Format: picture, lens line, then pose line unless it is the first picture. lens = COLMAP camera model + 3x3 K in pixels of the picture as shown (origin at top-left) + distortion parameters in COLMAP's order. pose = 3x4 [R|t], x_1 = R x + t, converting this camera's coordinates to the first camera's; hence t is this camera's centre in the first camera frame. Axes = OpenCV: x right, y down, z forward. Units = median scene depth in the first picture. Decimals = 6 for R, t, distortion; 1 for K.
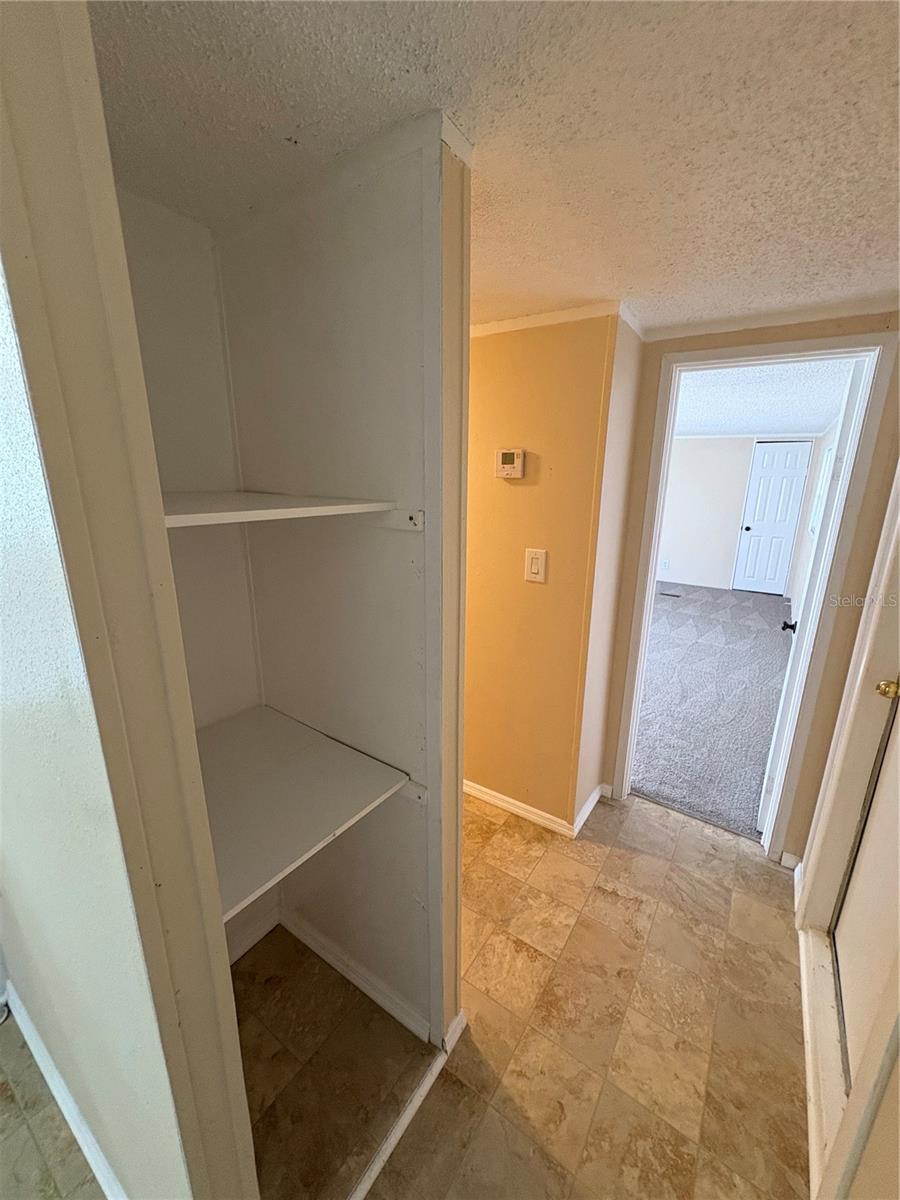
lens RADIAL K [[477.4, 0, 449.2], [0, 477.4, 597.6], [0, 0, 1]] dist [0.007784, -0.000475]
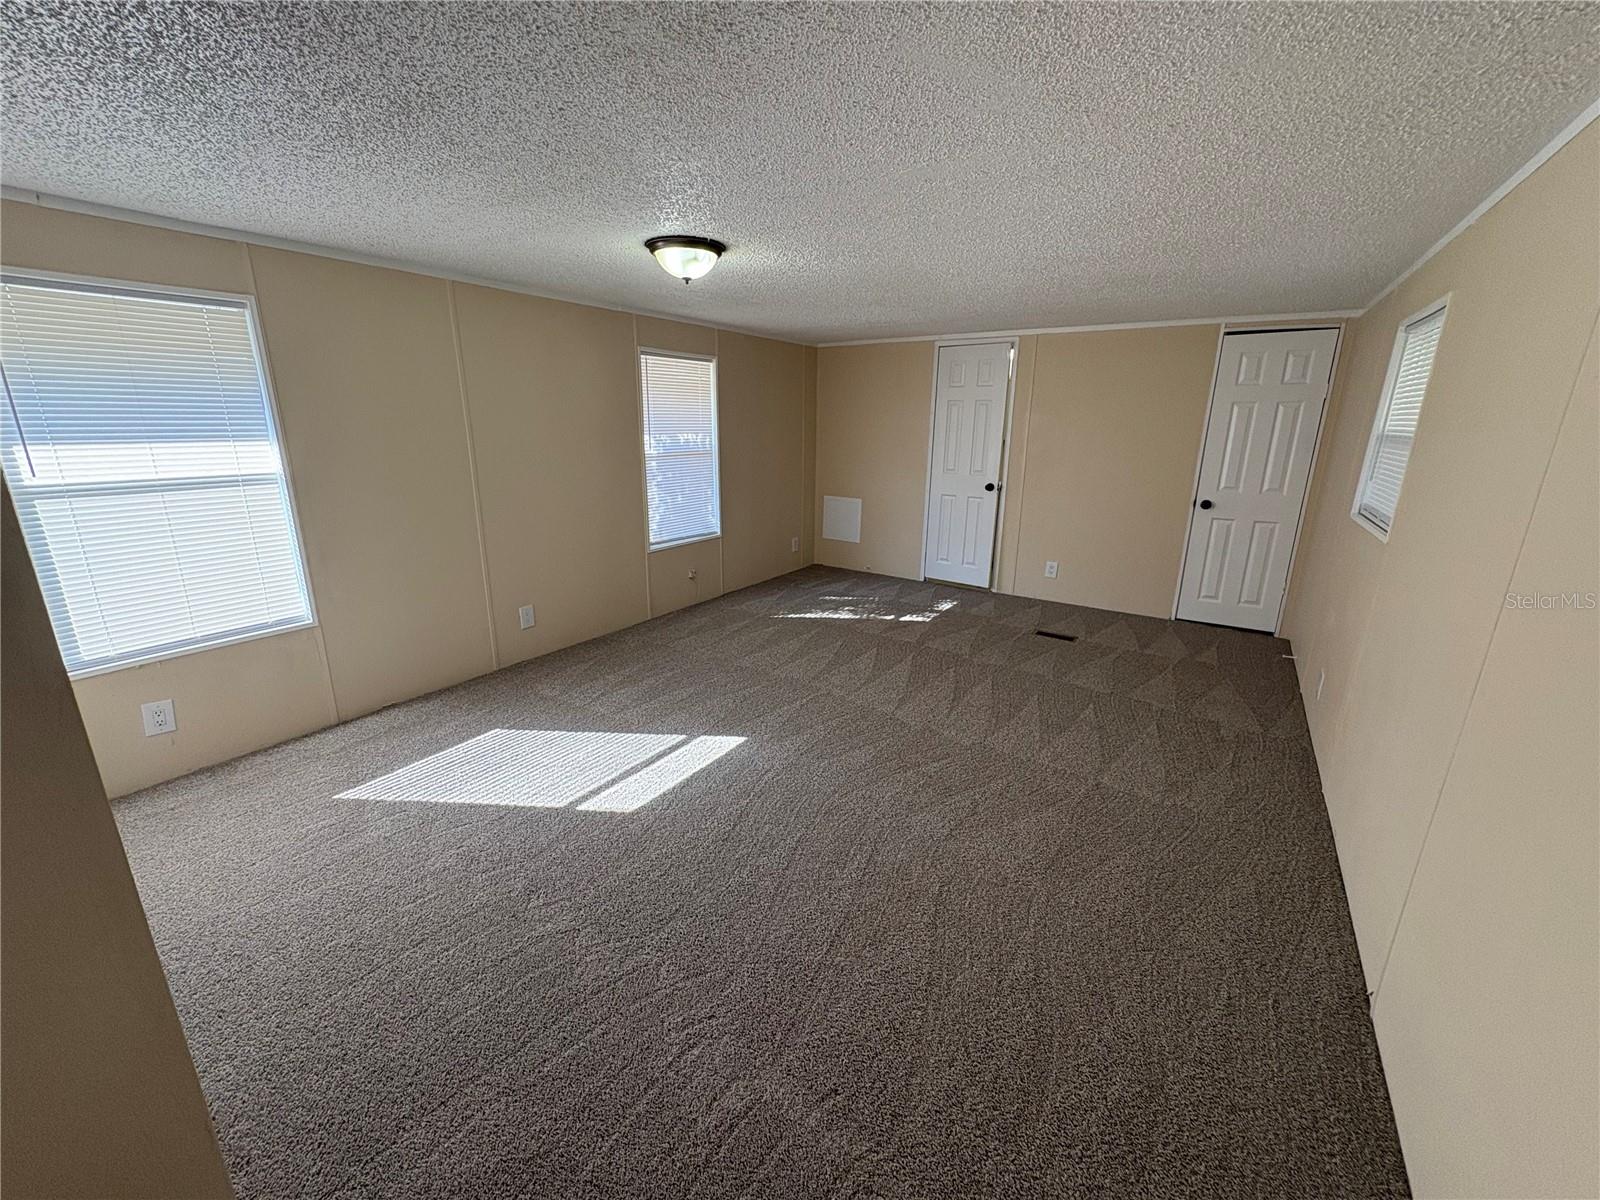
lens RADIAL K [[636.5, 0, 800.0], [0, 636.5, 601.0], [0, 0, 1]] dist [0.007784, -0.000475]
pose [[0.999895, -0.008776, 0.011530, 0.208187], [0.008533, 0.999742, 0.021035, -0.068792], [-0.011712, -0.020934, 0.999712, 0.370488]]
